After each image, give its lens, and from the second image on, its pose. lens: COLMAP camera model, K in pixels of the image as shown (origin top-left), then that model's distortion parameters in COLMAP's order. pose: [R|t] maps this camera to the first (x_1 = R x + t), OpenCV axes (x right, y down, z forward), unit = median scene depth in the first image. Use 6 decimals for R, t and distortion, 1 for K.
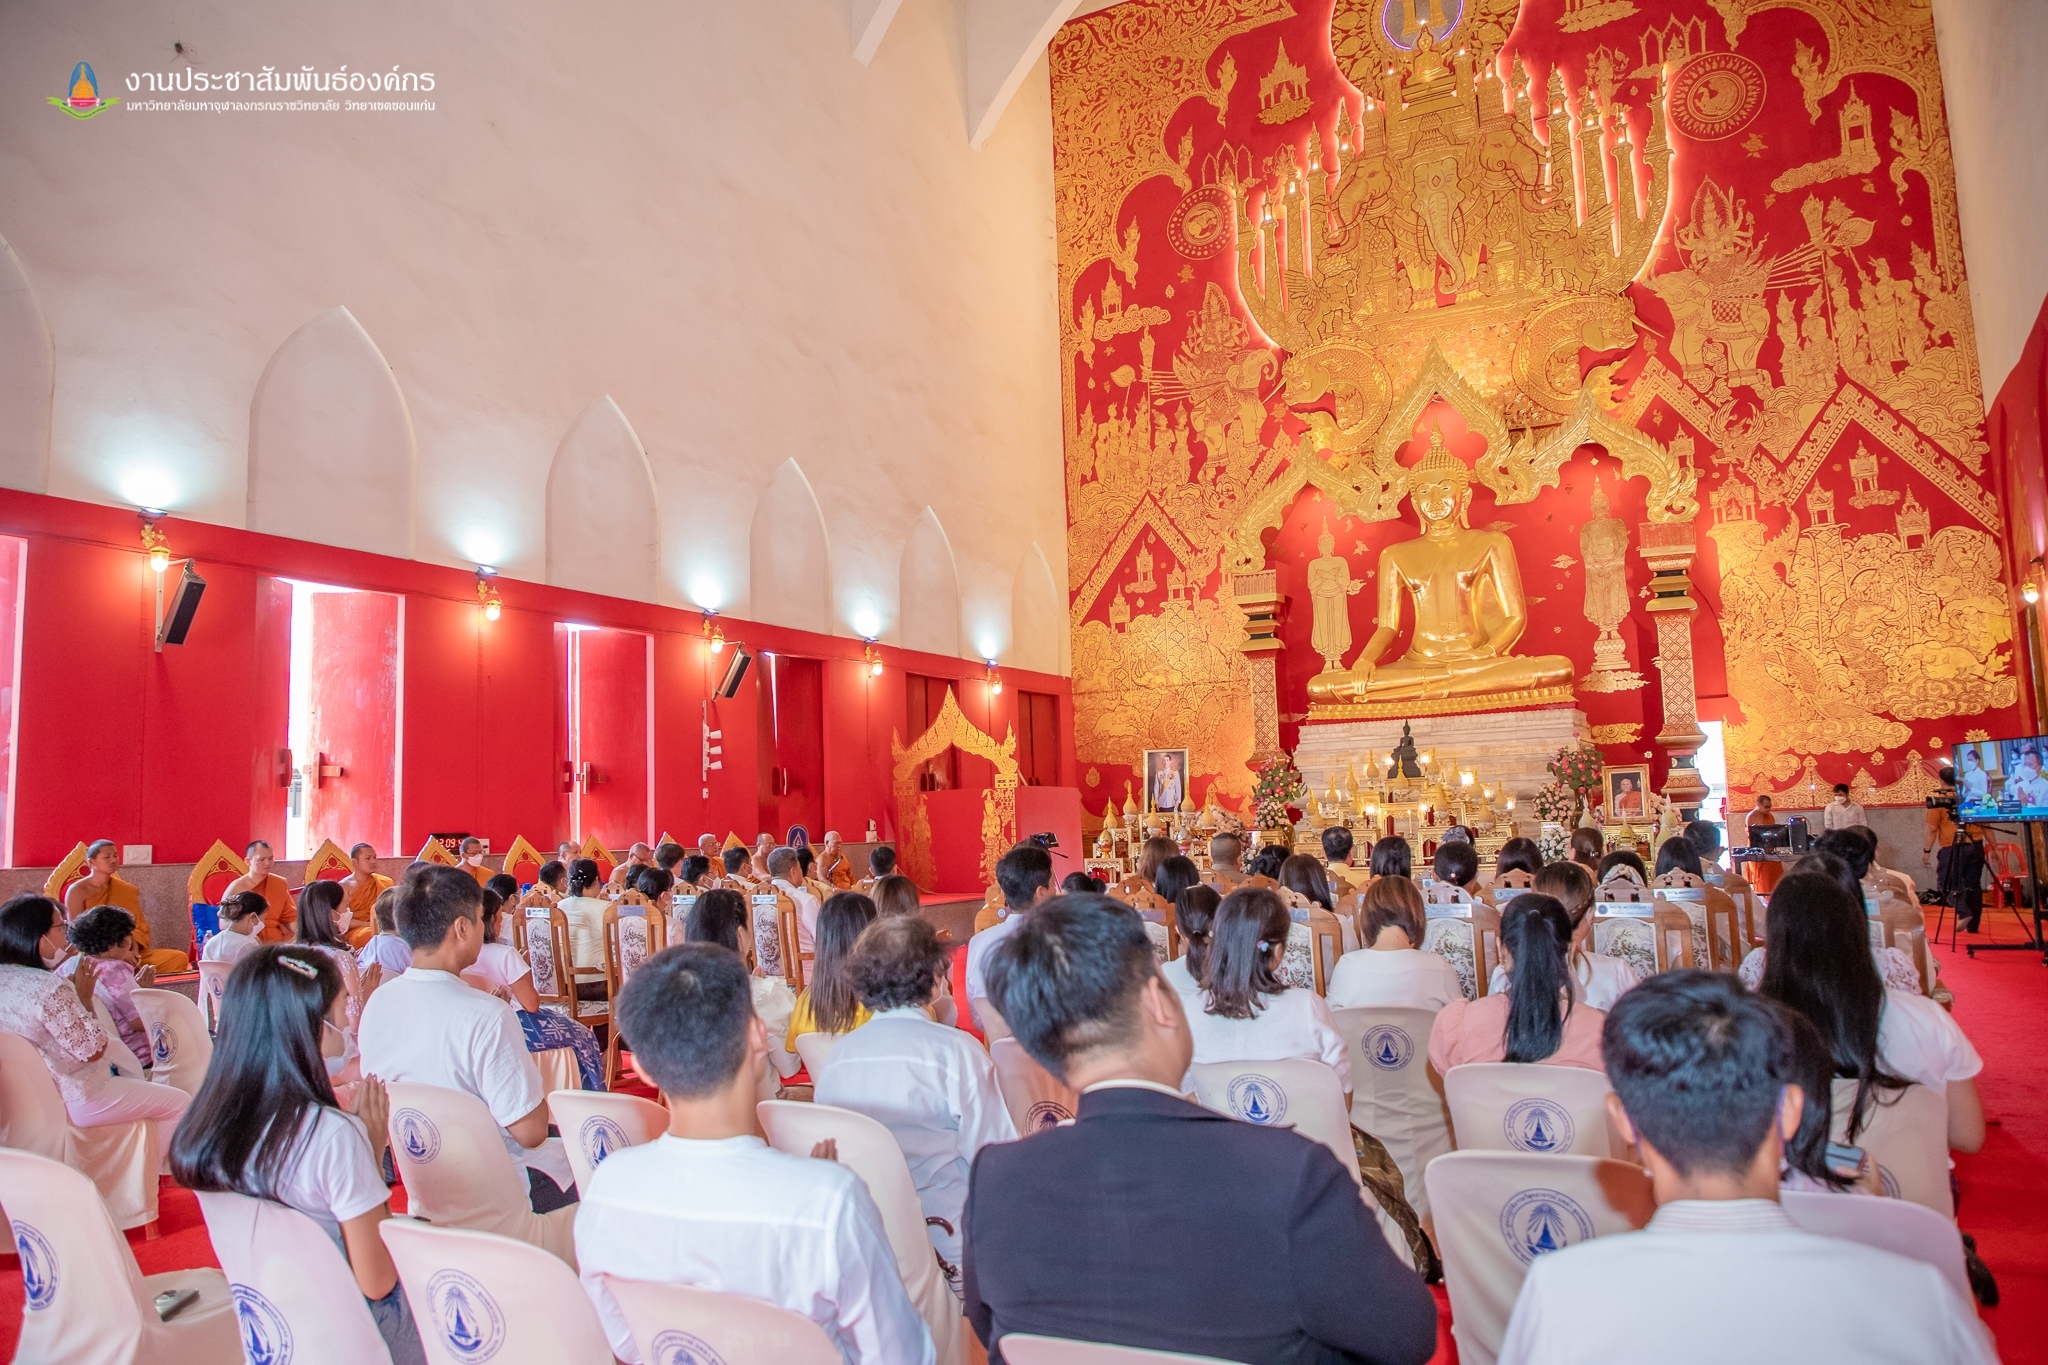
lens RADIAL K [[1438.3, 0, 1017.7], [0, 1438.3, 669.6], [0, 0, 1]] dist [-0.056125, 0.043815]
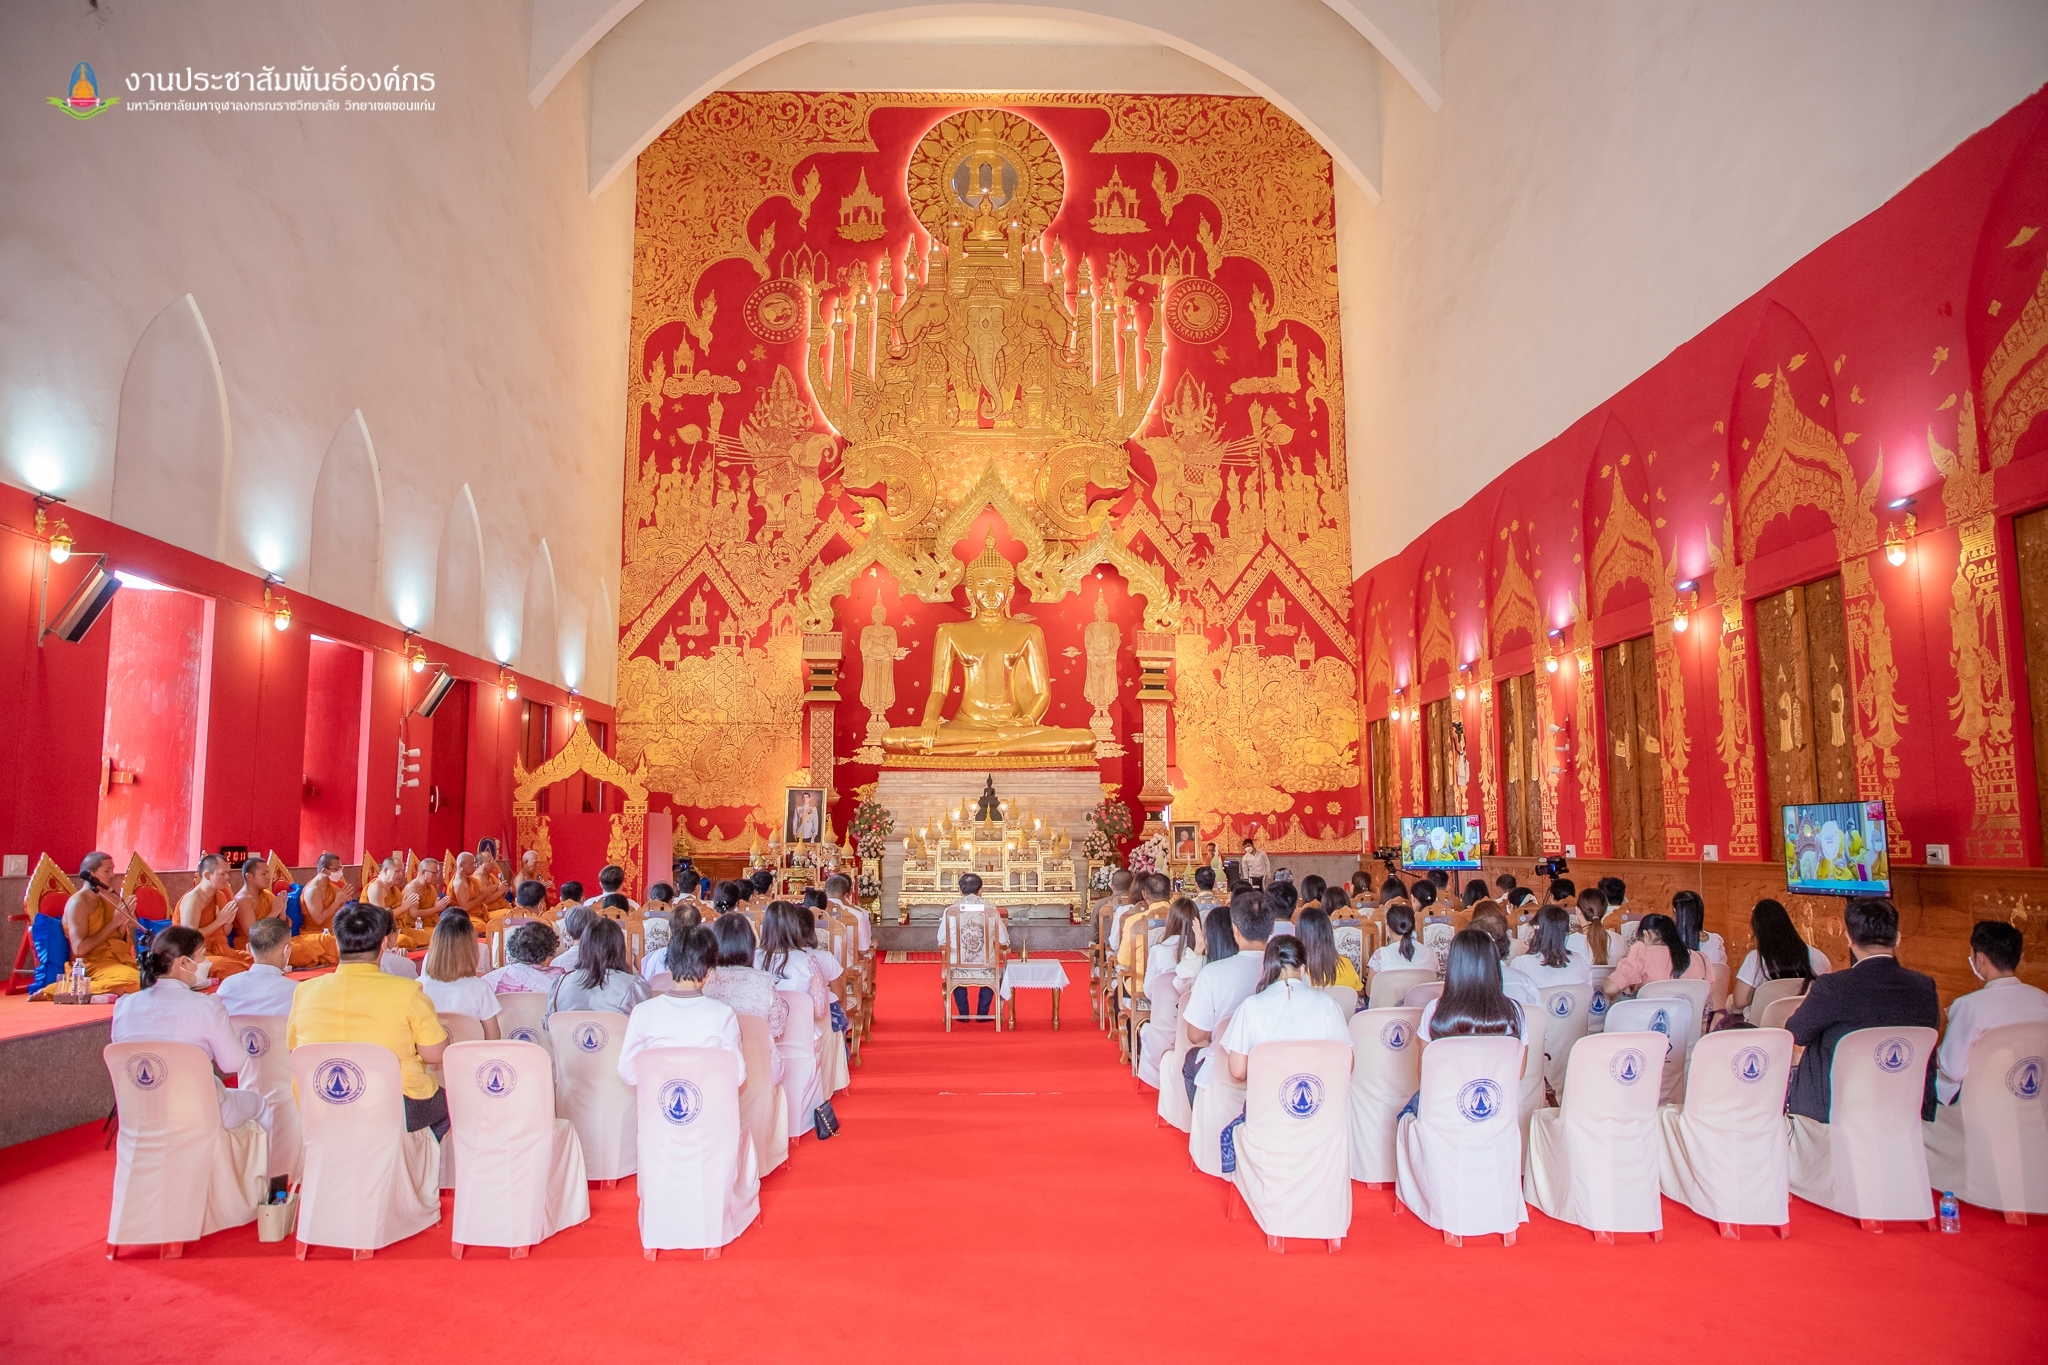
lens RADIAL K [[1438.3, 0, 1017.7], [0, 1438.3, 669.6], [0, 0, 1]] dist [-0.056125, 0.043815]
pose [[0.863259, 0.089959, 0.496680, -0.276326], [-0.081911, 0.995914, -0.038013, -0.007756], [-0.498070, -0.007869, 0.867101, -0.073117]]
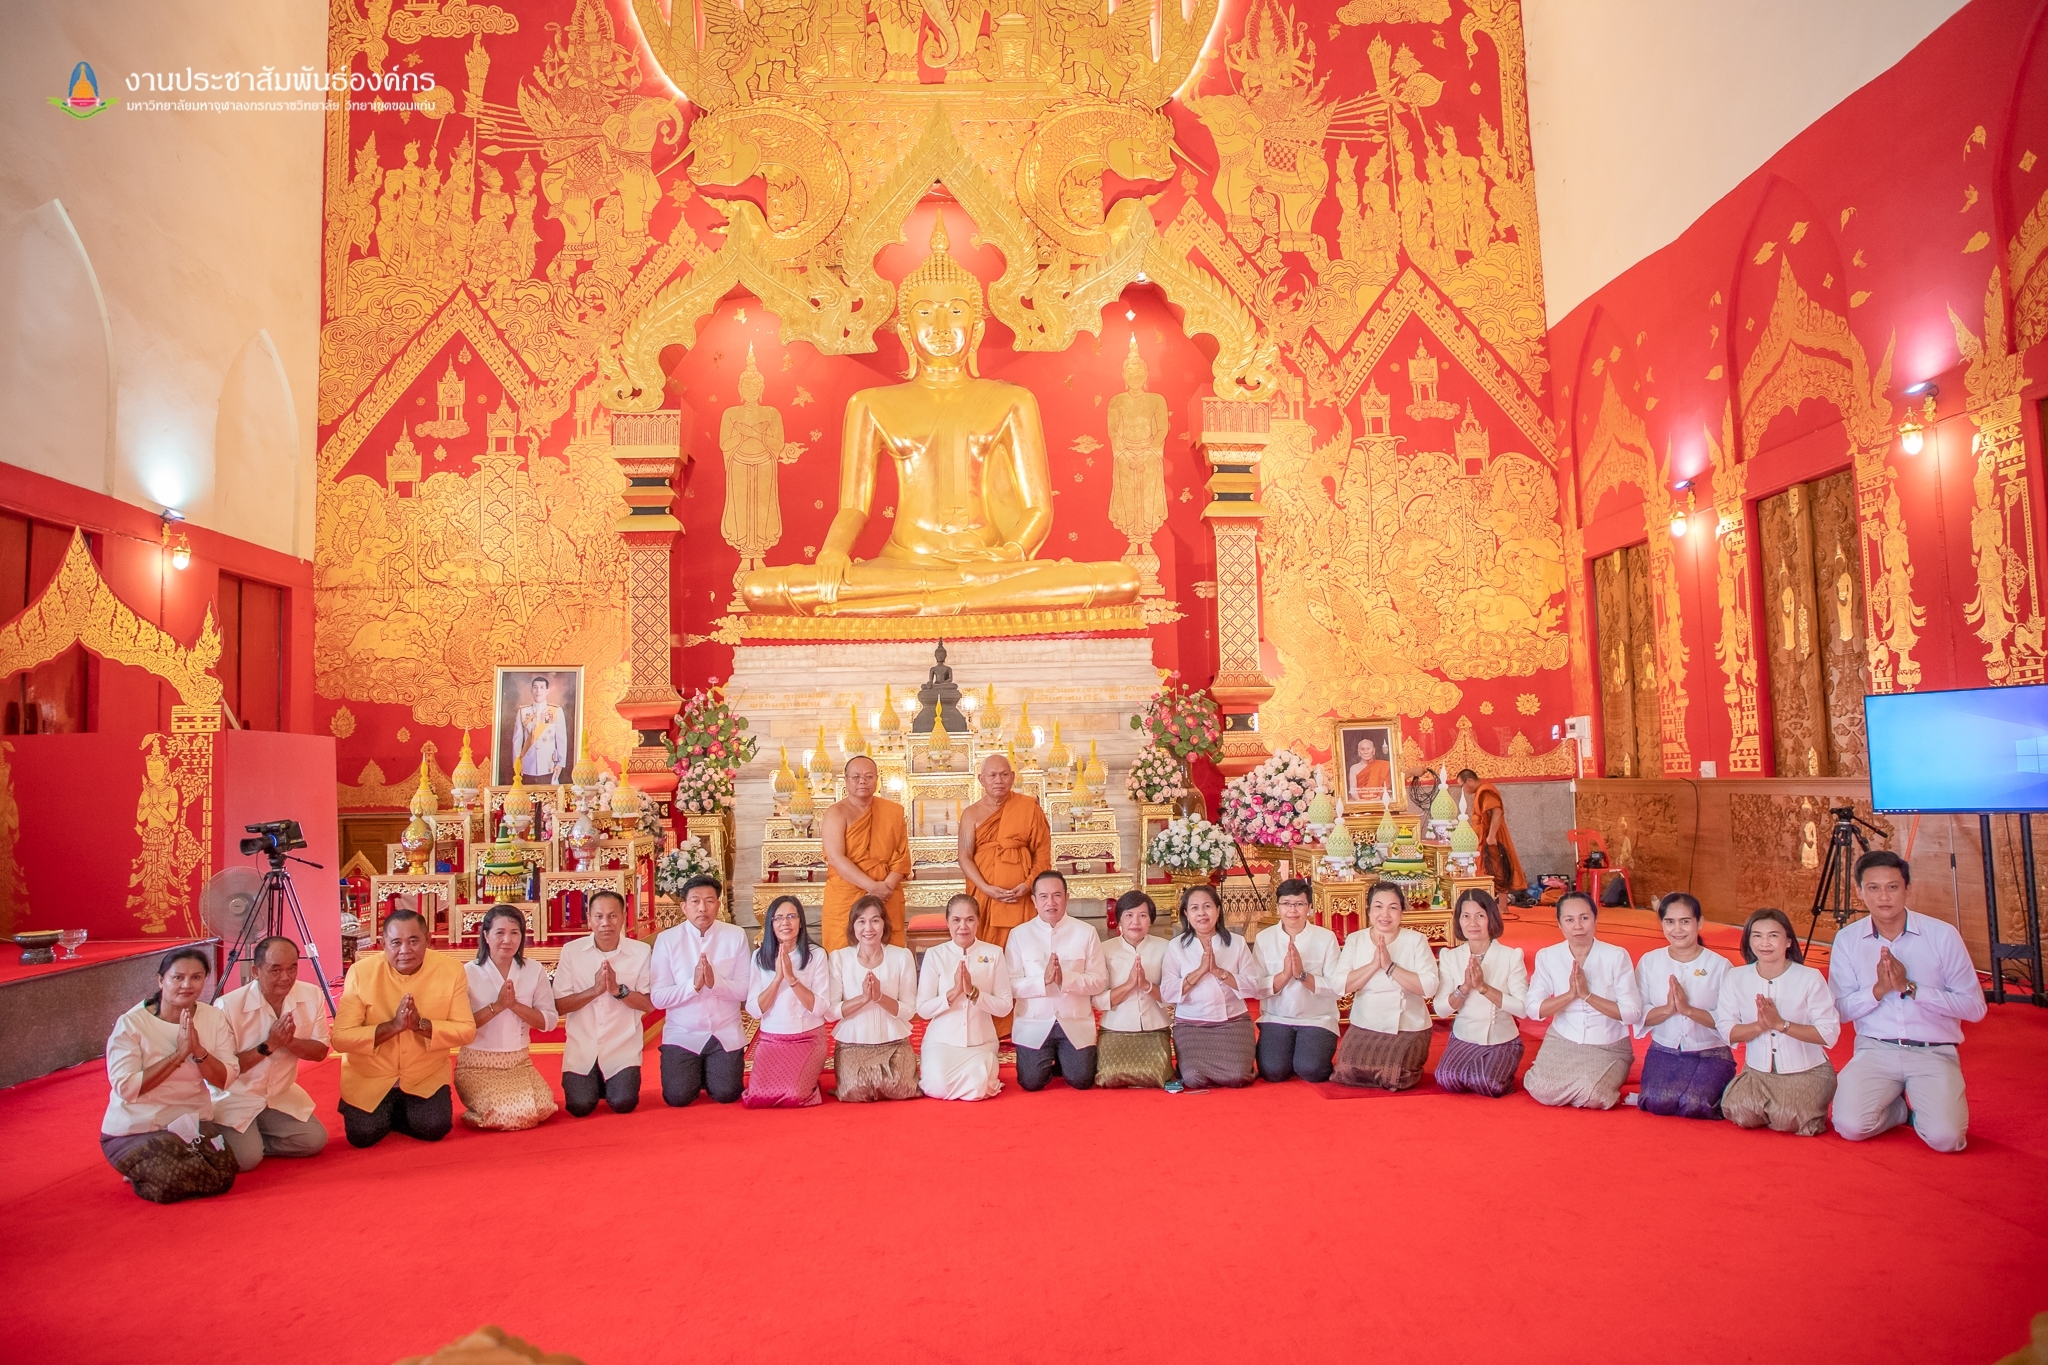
lens RADIAL K [[1417.7, 0, 1031.3], [0, 1417.7, 667.7], [0, 0, 1]] dist [-0.072820, 0.041269]
pose [[0.853314, 0.048208, 0.519165, -0.010527], [-0.059494, 0.998216, 0.005096, 0.034894], [-0.517992, -0.035236, 0.854659, 0.378436]]
